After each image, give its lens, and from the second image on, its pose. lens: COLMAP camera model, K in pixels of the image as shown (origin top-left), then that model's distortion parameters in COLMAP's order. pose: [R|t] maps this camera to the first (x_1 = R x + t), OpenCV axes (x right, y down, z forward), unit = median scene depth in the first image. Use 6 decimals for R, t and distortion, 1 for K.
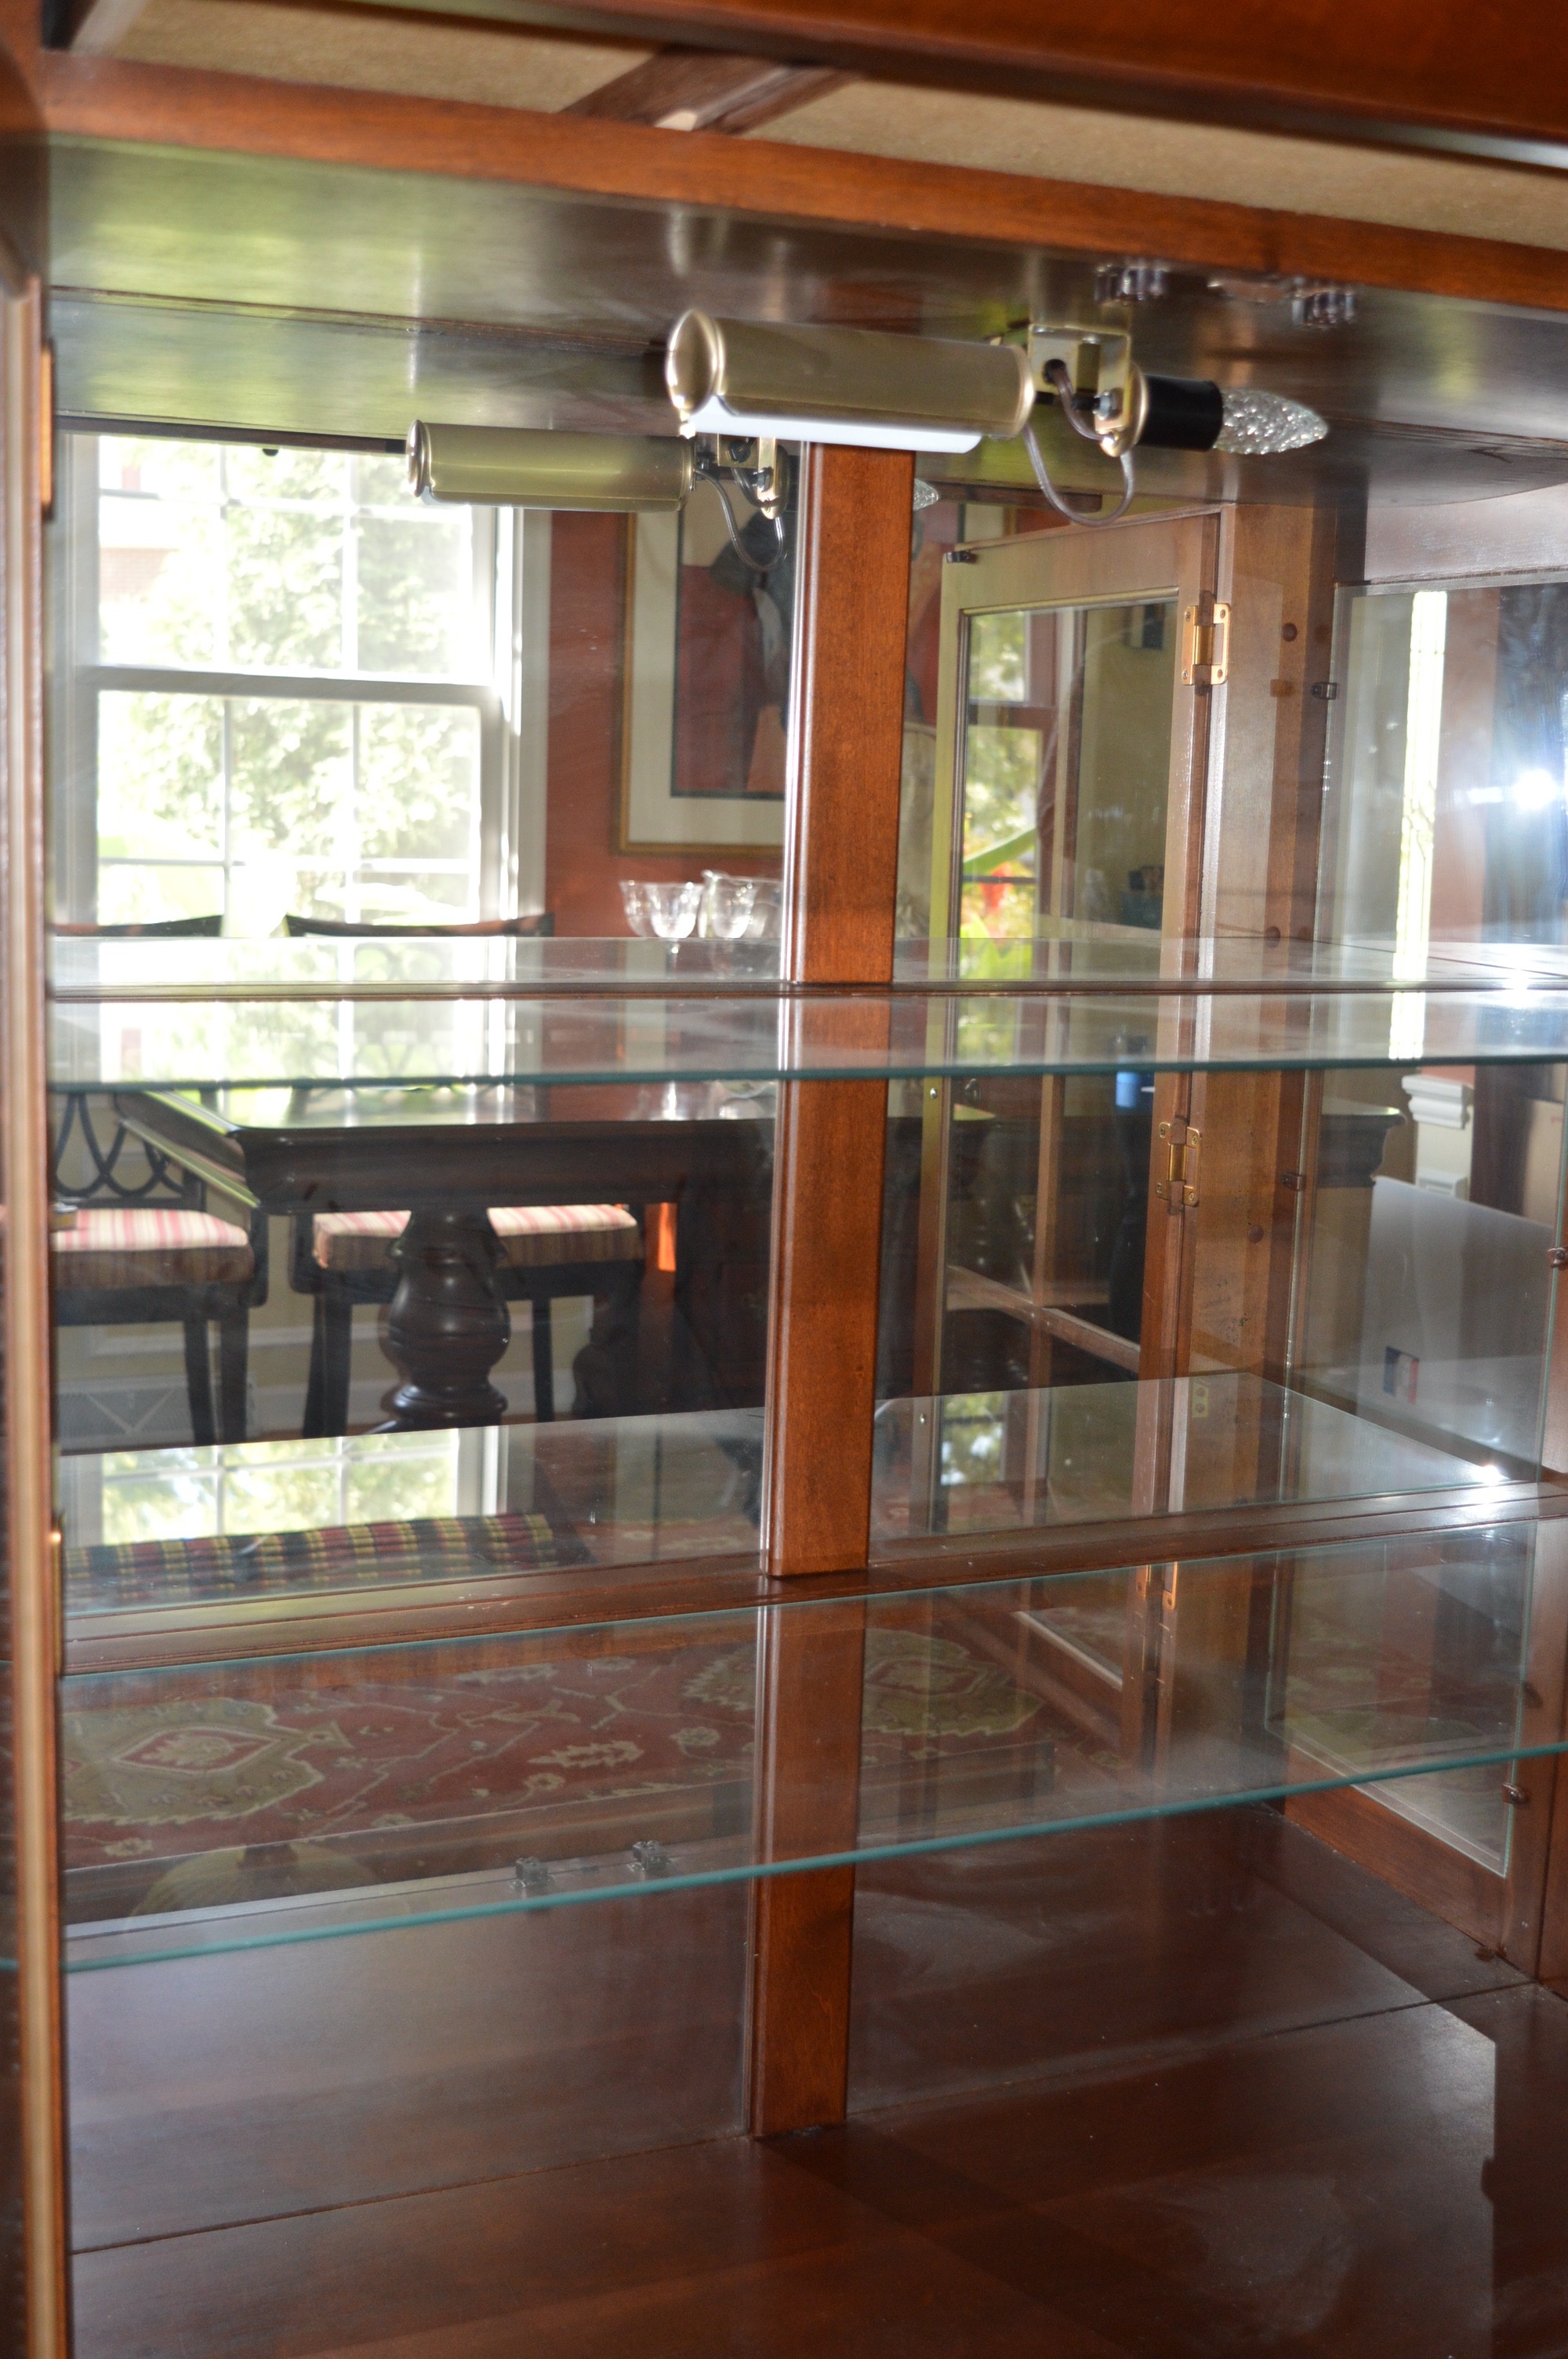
lens RADIAL K [[2647.1, 0, 787.1], [0, 2647.1, 1185.0], [0, 0, 1]] dist [-0.117860, 0.000000]
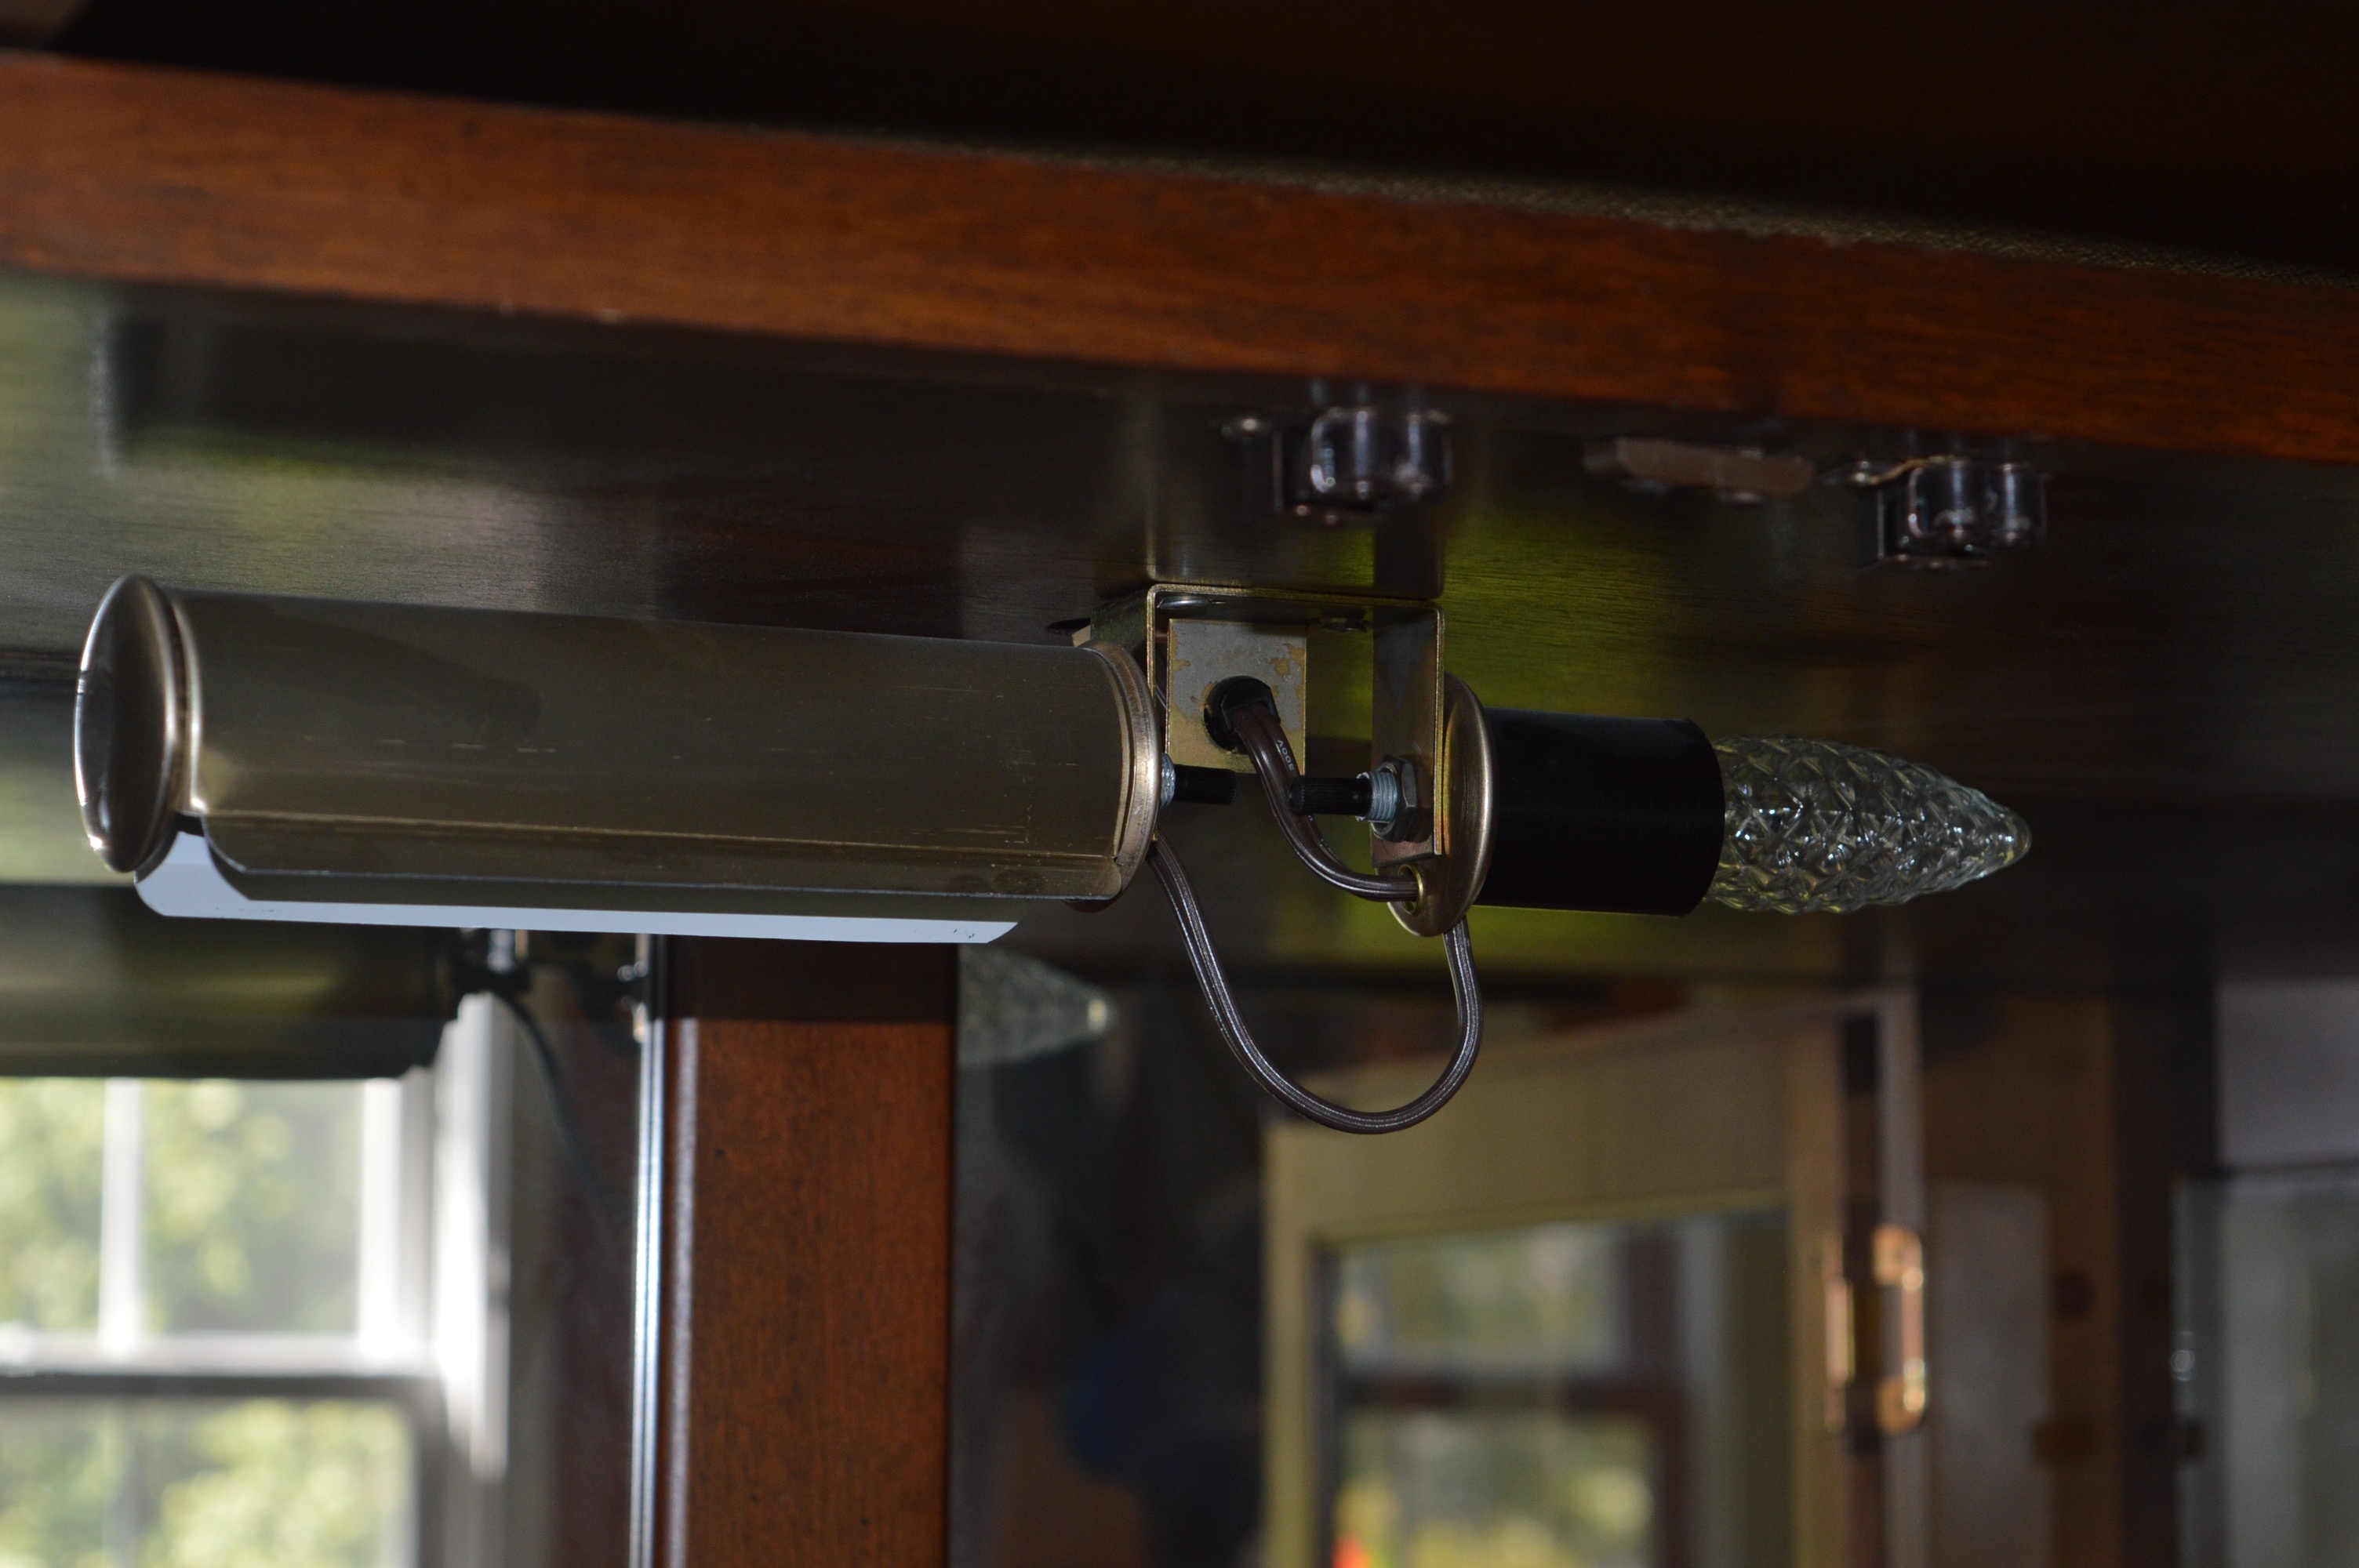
lens RADIAL K [[5721.3, 0, 1177.4], [0, 5721.3, 783.4], [0, 0, 1]] dist [0.082625, 0.000000]
pose [[0.999579, -0.025959, 0.012971, 0.083345], [0.028543, 0.960137, -0.278069, -0.083824], [-0.005236, 0.278322, 0.960474, 0.248693]]
